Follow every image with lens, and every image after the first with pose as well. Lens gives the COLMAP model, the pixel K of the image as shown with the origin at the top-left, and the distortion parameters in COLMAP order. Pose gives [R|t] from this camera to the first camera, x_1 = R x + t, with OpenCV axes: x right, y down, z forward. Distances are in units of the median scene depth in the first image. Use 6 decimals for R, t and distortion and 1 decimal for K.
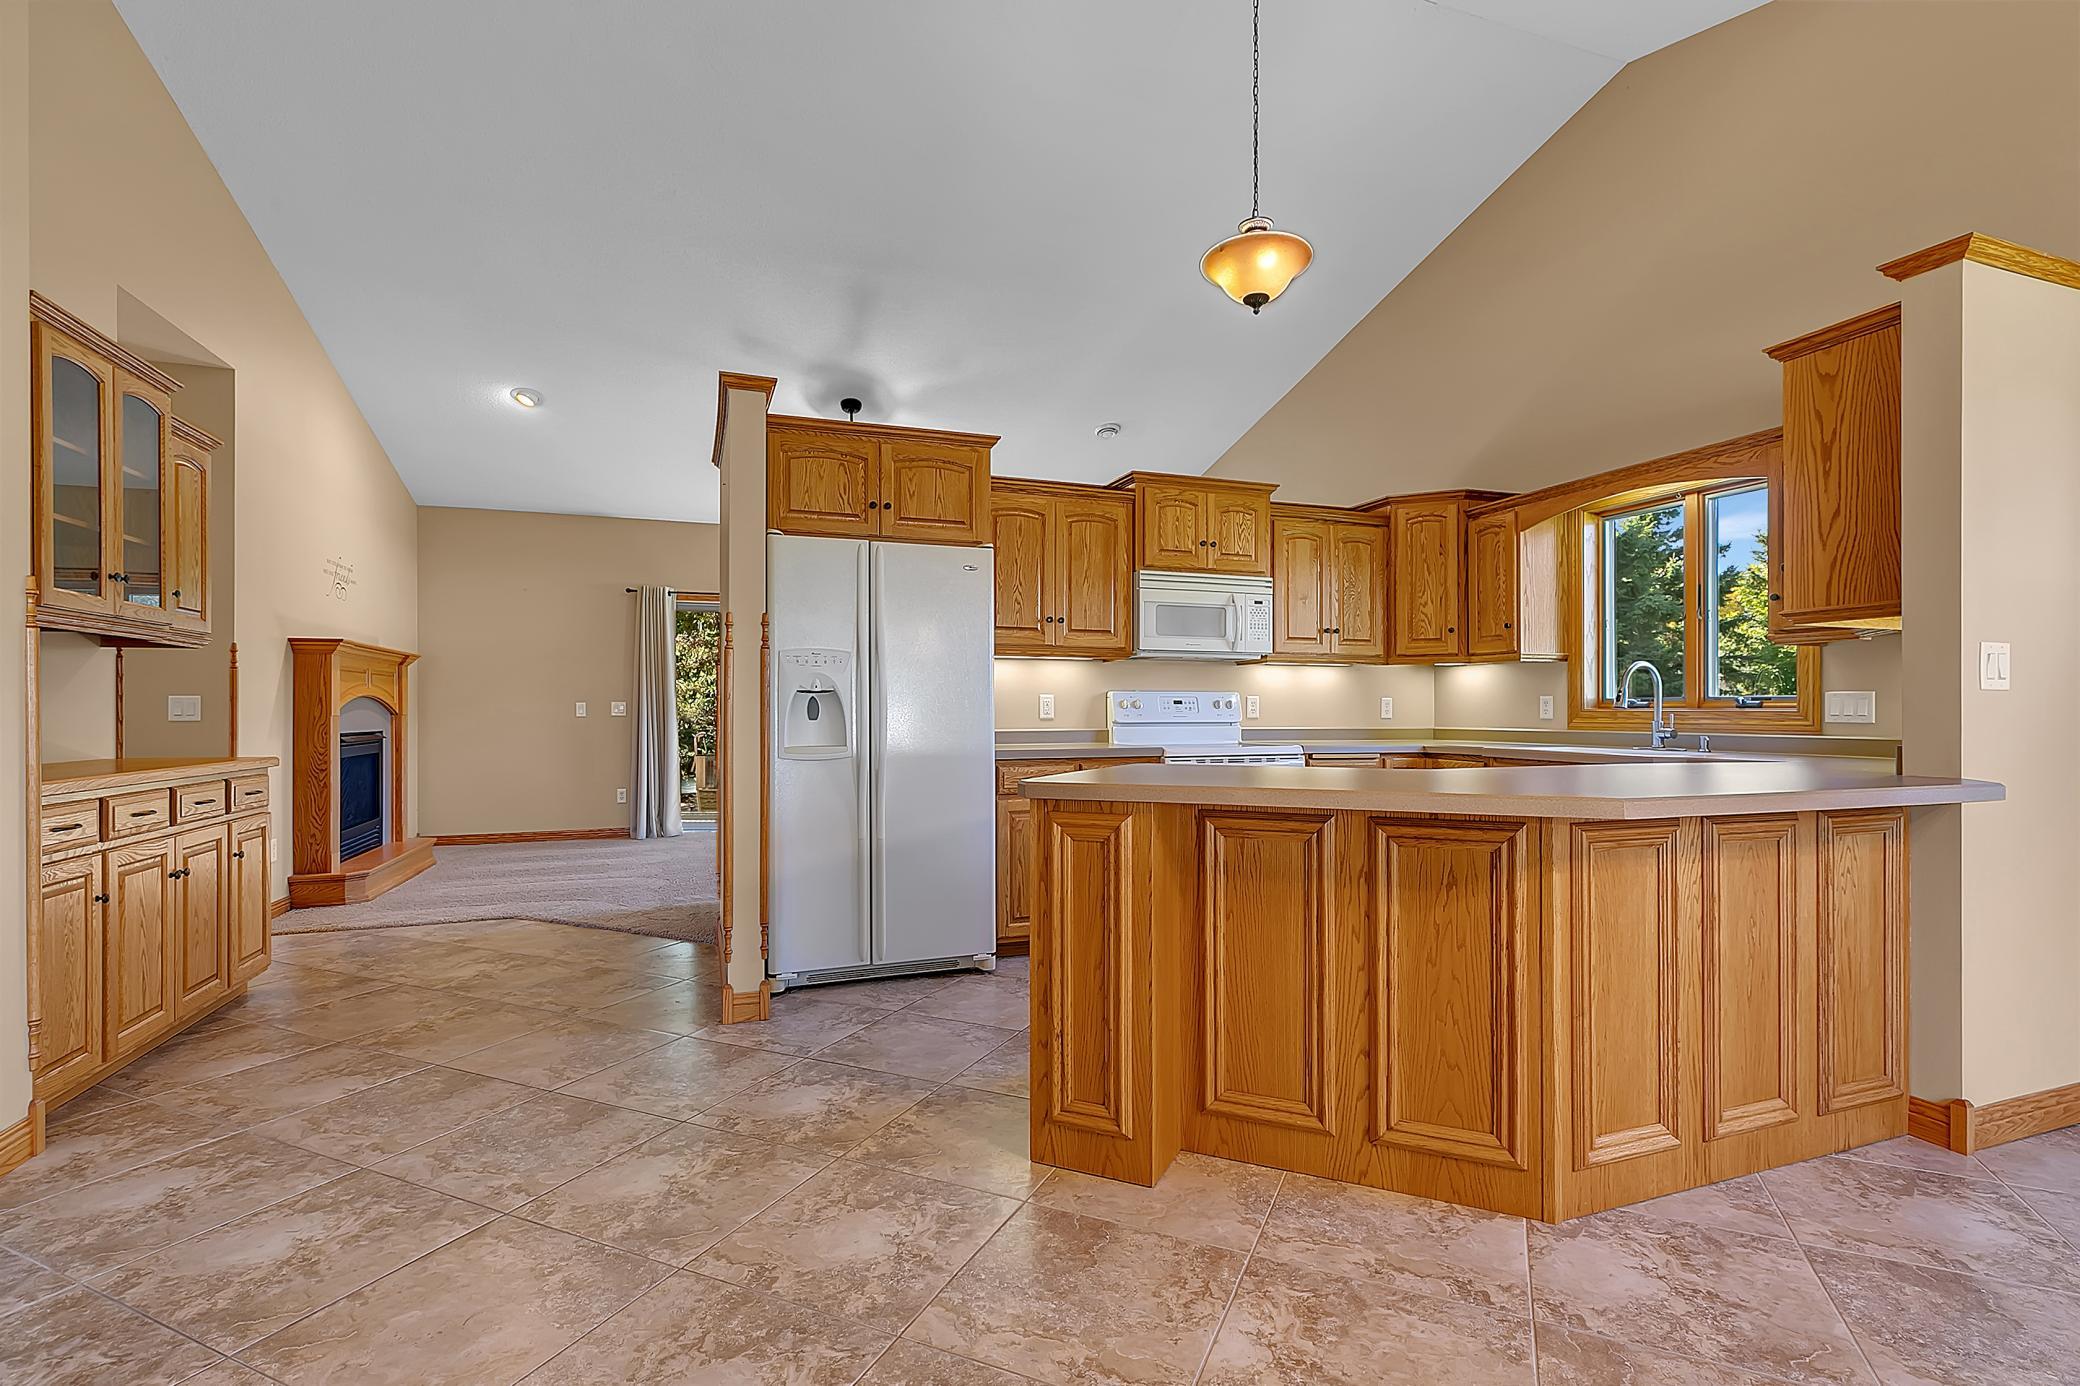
lens RADIAL K [[960.3, 0, 1042.8], [0, 960.3, 707.2], [0, 0, 1]] dist [0.010823, -0.003311]
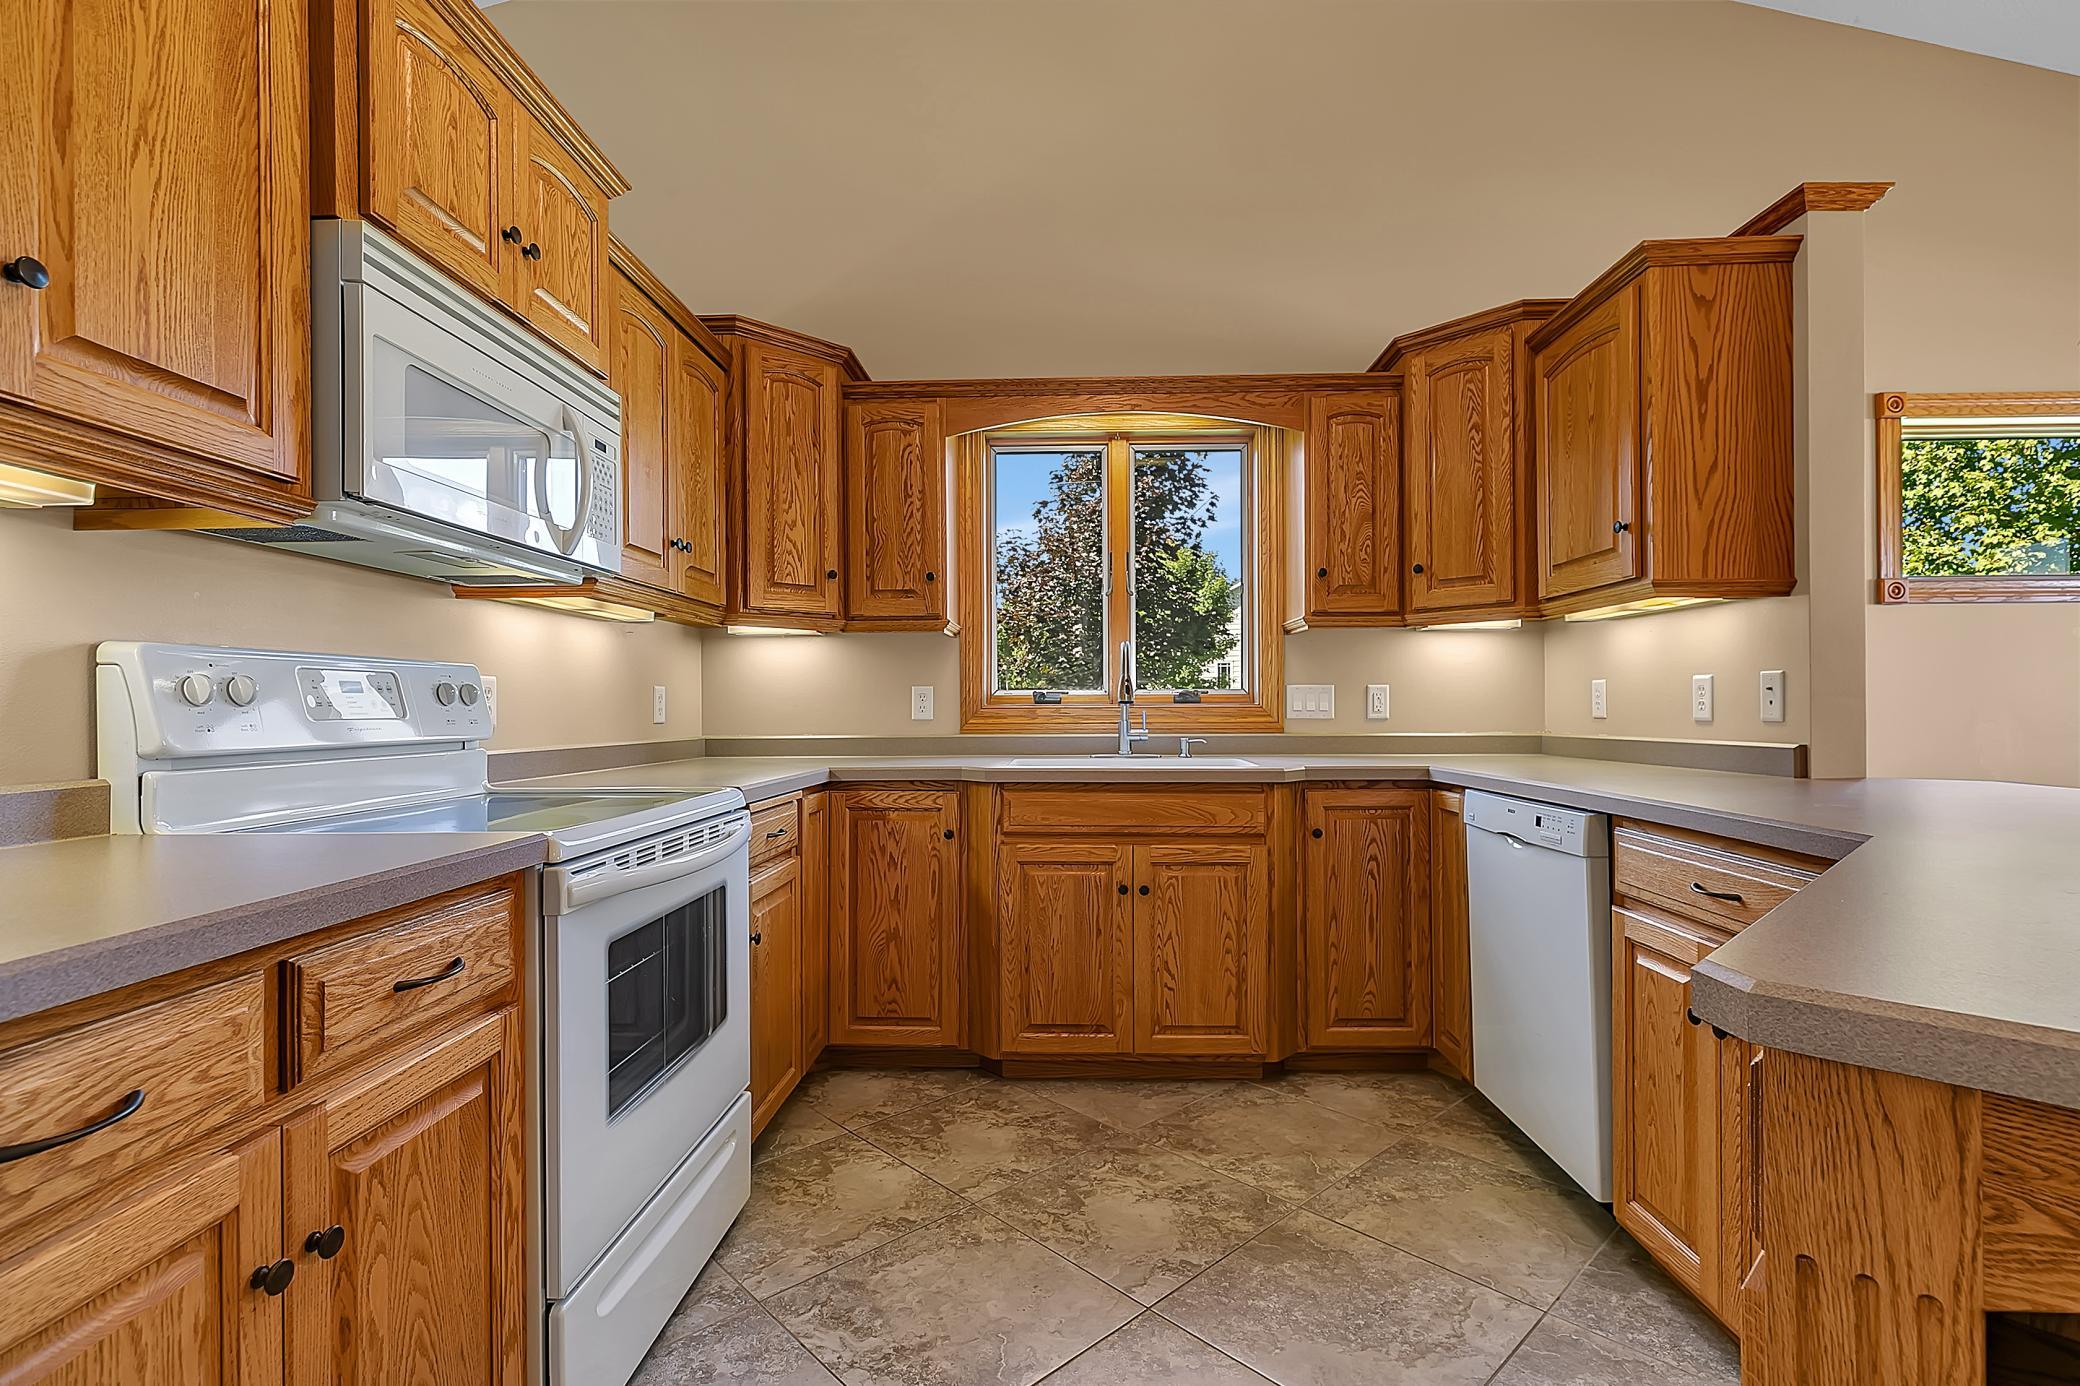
lens RADIAL K [[960.3, 0, 1055.1], [0, 960.3, 701.4], [0, 0, 1]] dist [0.010823, -0.003311]
pose [[0.366125, 0.002783, 0.930562, -0.118851], [0.001587, 0.999992, -0.003615, 0.002429], [-0.930565, 0.002800, 0.366117, 0.908144]]
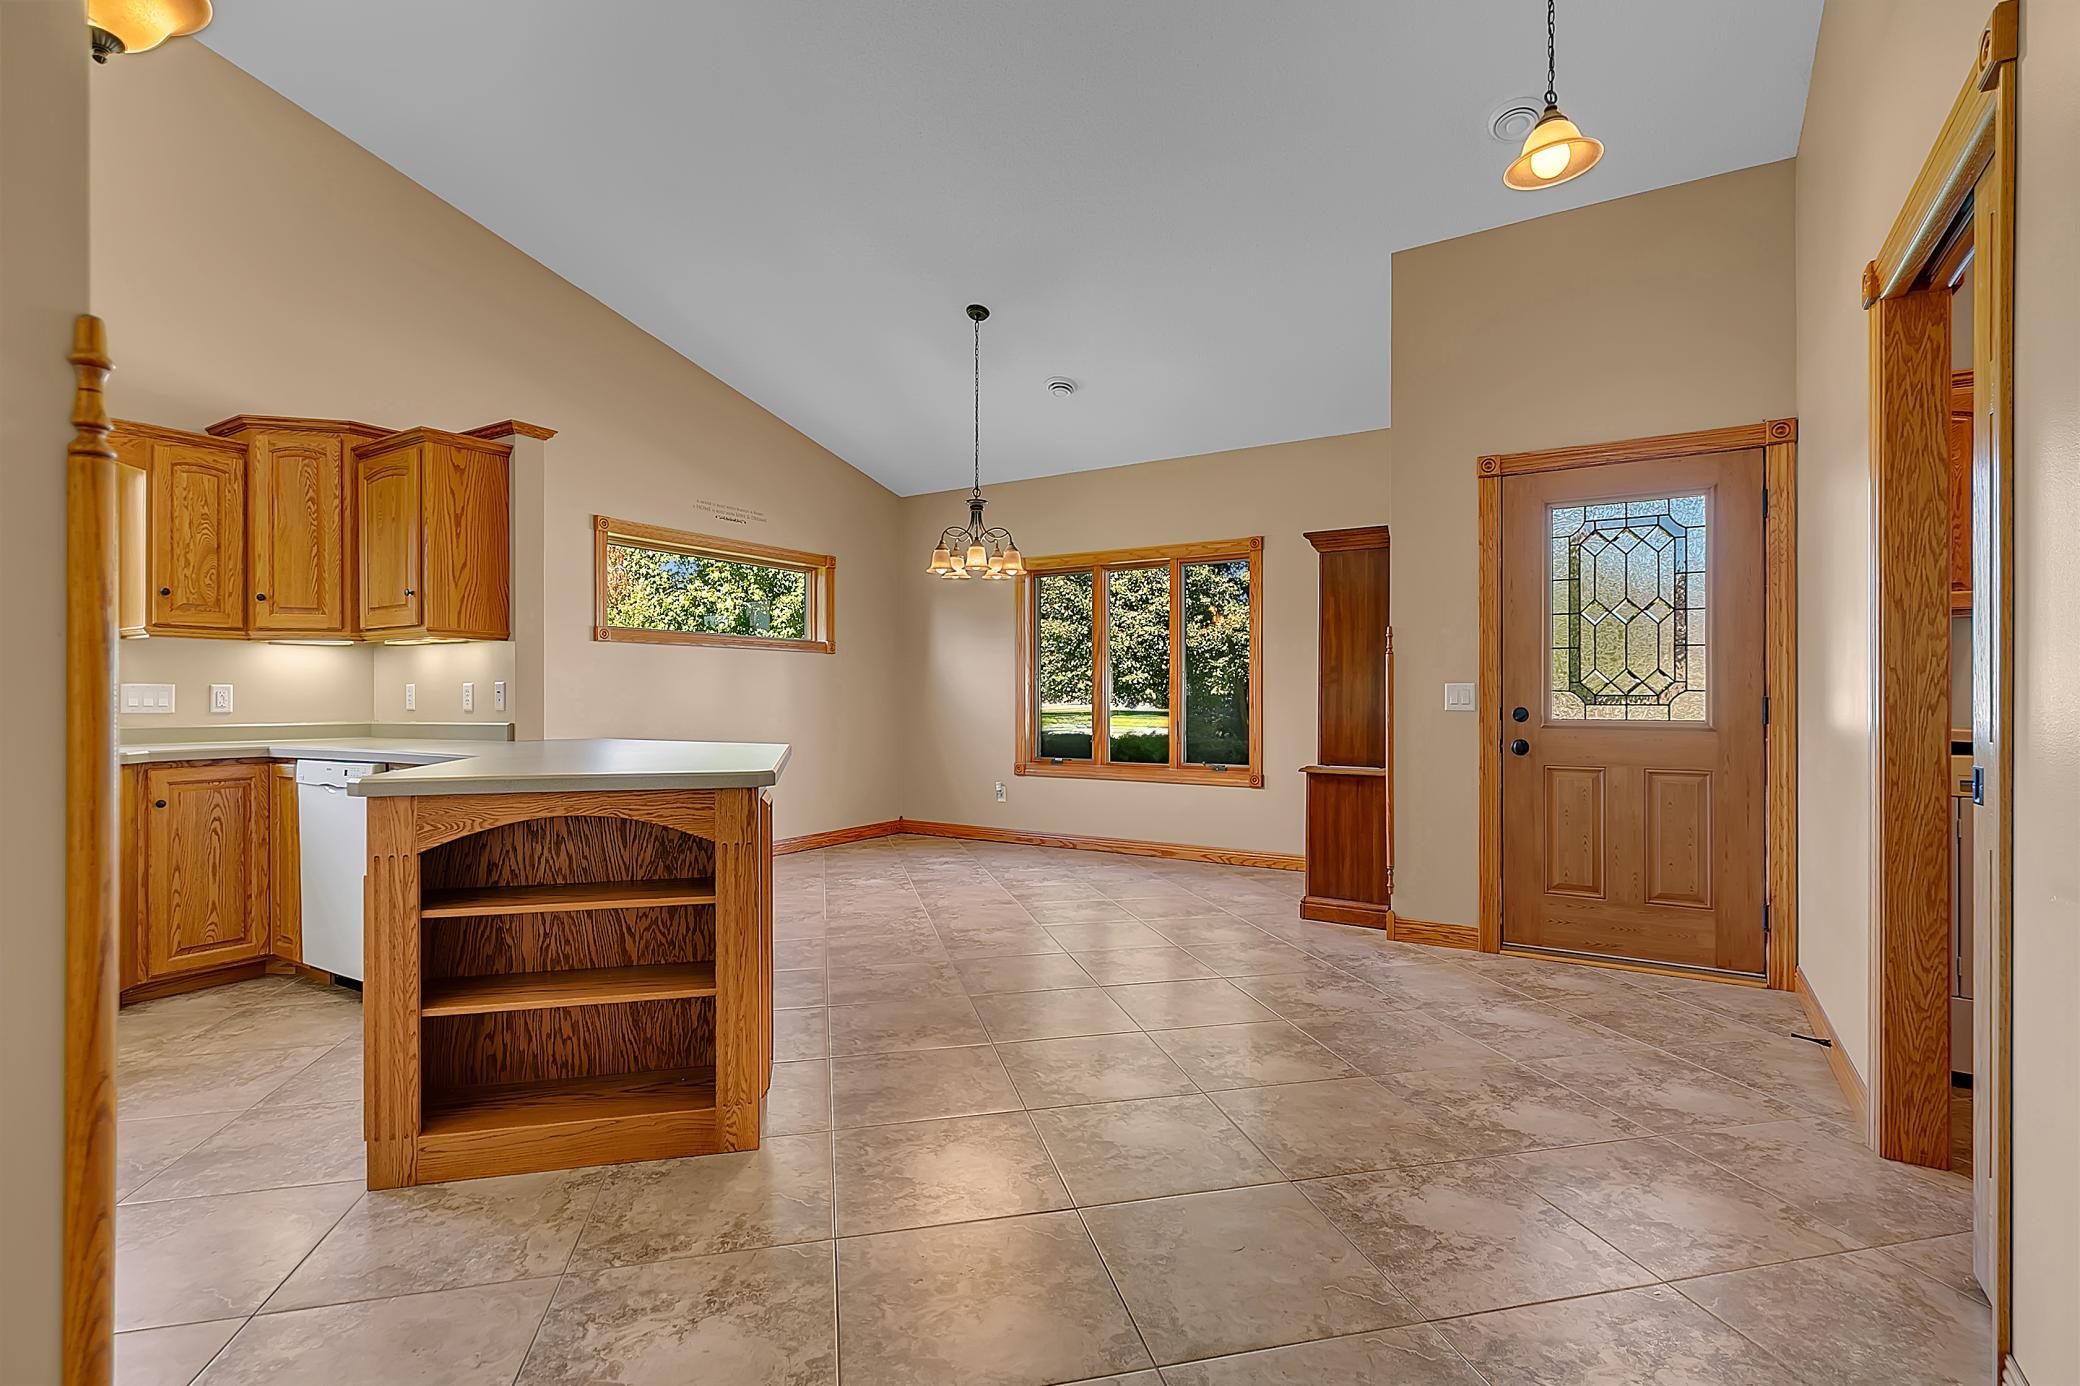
lens RADIAL K [[960.3, 0, 1045.4], [0, 960.3, 697.1], [0, 0, 1]] dist [0.010823, -0.003311]
pose [[-0.611343, 0.002889, 0.791361, -0.637120], [-0.000327, 0.999992, -0.003904, 0.002567], [-0.791366, -0.002645, -0.611337, 0.885835]]
